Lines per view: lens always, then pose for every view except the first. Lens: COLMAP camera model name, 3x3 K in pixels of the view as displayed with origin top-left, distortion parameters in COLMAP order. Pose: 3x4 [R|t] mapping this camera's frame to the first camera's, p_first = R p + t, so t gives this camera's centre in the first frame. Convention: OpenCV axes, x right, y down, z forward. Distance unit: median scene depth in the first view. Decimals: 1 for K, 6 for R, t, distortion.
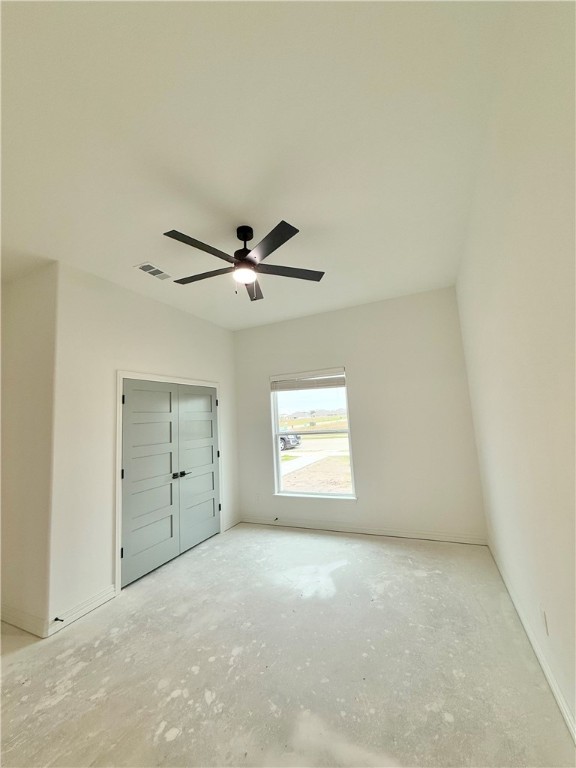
lens RADIAL K [[303.3, 0, 288.0], [0, 303.3, 384.0], [0, 0, 1]] dist [-0.000253, 0.000068]
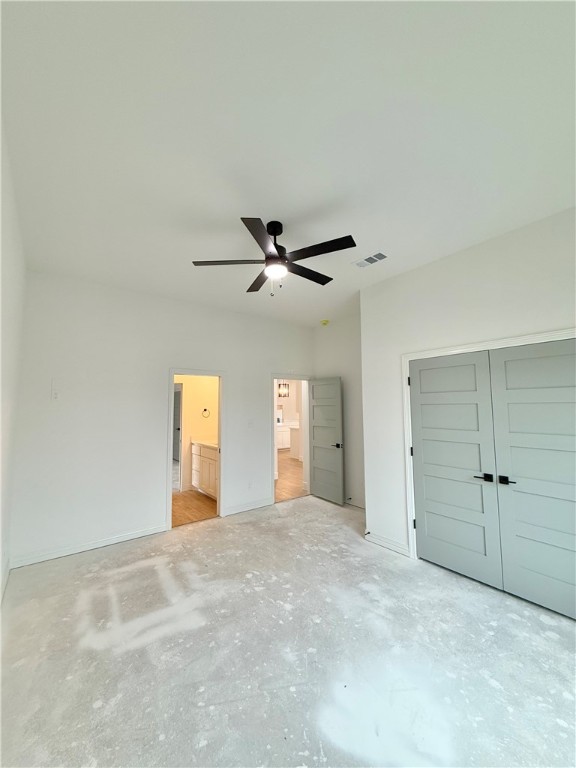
lens RADIAL K [[303.3, 0, 288.0], [0, 303.3, 384.0], [0, 0, 1]] dist [-0.000253, 0.000068]
pose [[-0.452426, -0.002917, -0.891797, 0.784495], [0.137966, 0.987727, -0.073223, 0.108386], [0.881065, -0.156166, -0.446471, 1.486740]]
